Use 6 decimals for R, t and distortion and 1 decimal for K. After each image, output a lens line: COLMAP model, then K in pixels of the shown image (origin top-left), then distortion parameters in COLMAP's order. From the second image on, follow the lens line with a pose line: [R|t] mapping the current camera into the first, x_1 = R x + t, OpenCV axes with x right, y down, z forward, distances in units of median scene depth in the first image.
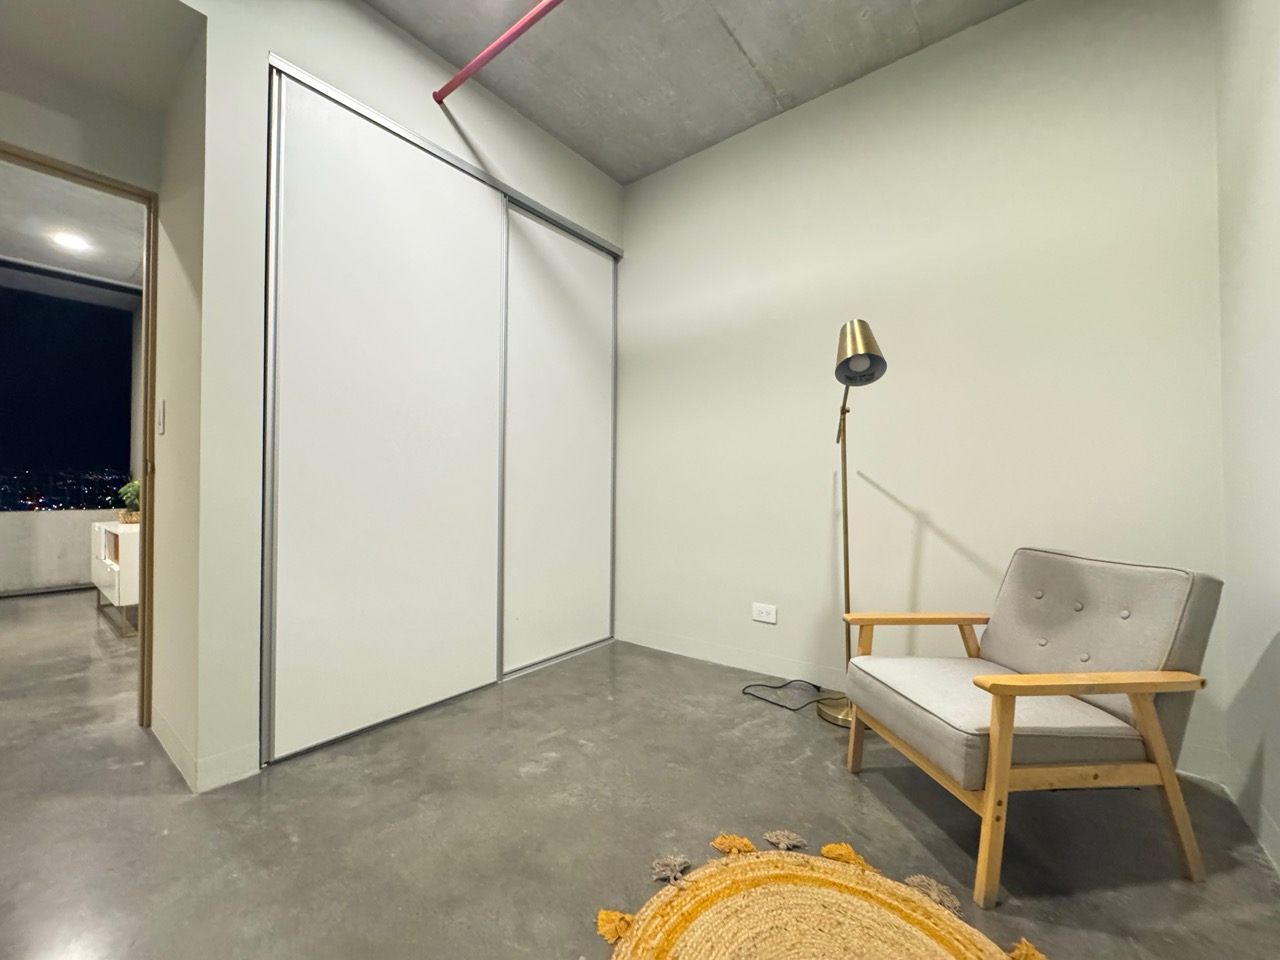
lens RADIAL K [[513.2, 0, 637.6], [0, 513.2, 480.2], [0, 0, 1]] dist [-0.003042, -0.000053]
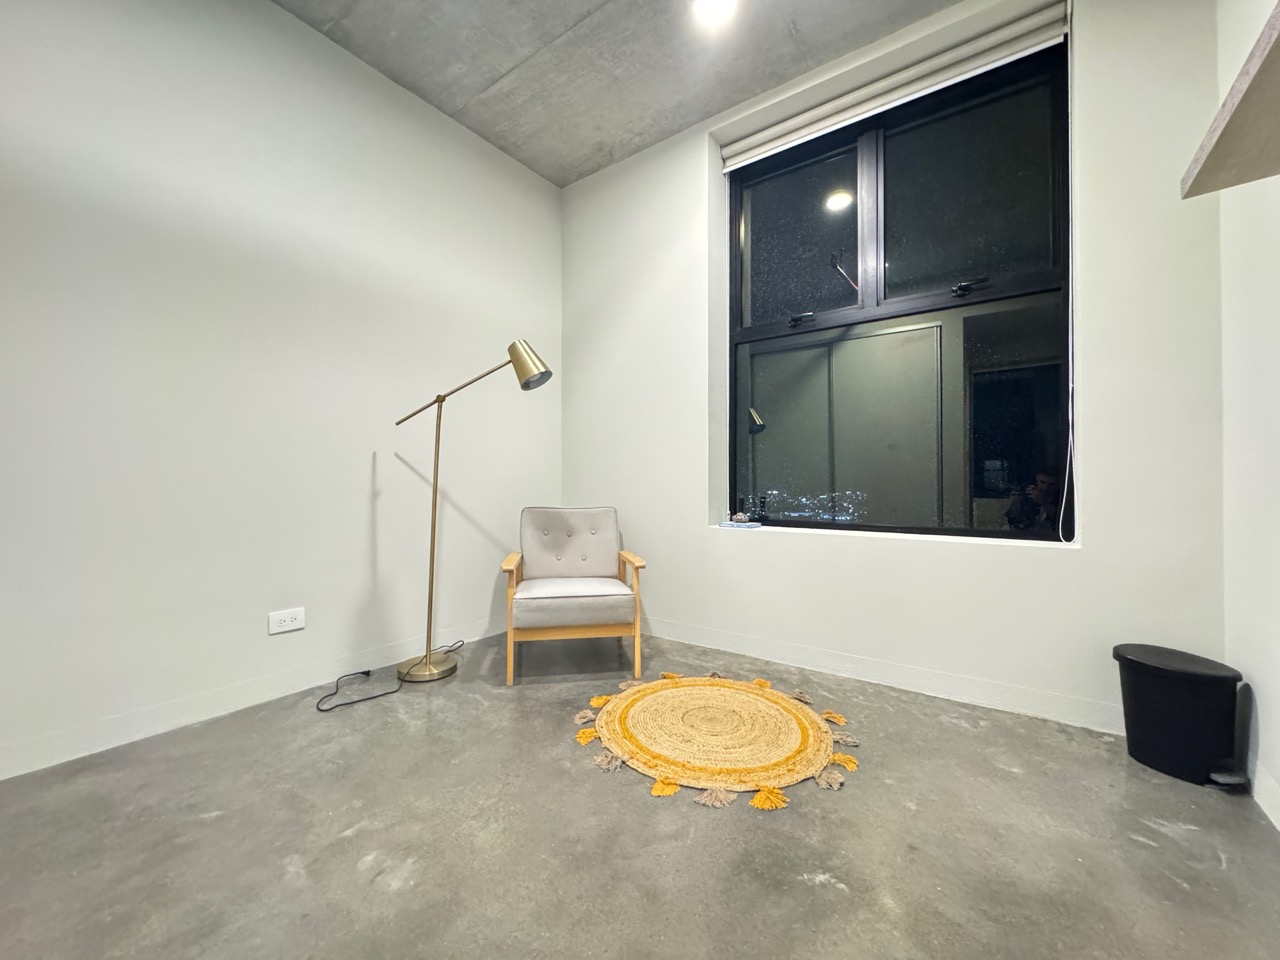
lens RADIAL K [[513.2, 0, 637.6], [0, 513.2, 480.2], [0, 0, 1]] dist [-0.003042, -0.000053]
pose [[-0.028332, 0.003408, 0.999593, -0.837898], [-0.012229, 0.999918, -0.003755, 0.047874], [-0.999524, -0.012331, -0.028288, 0.682122]]
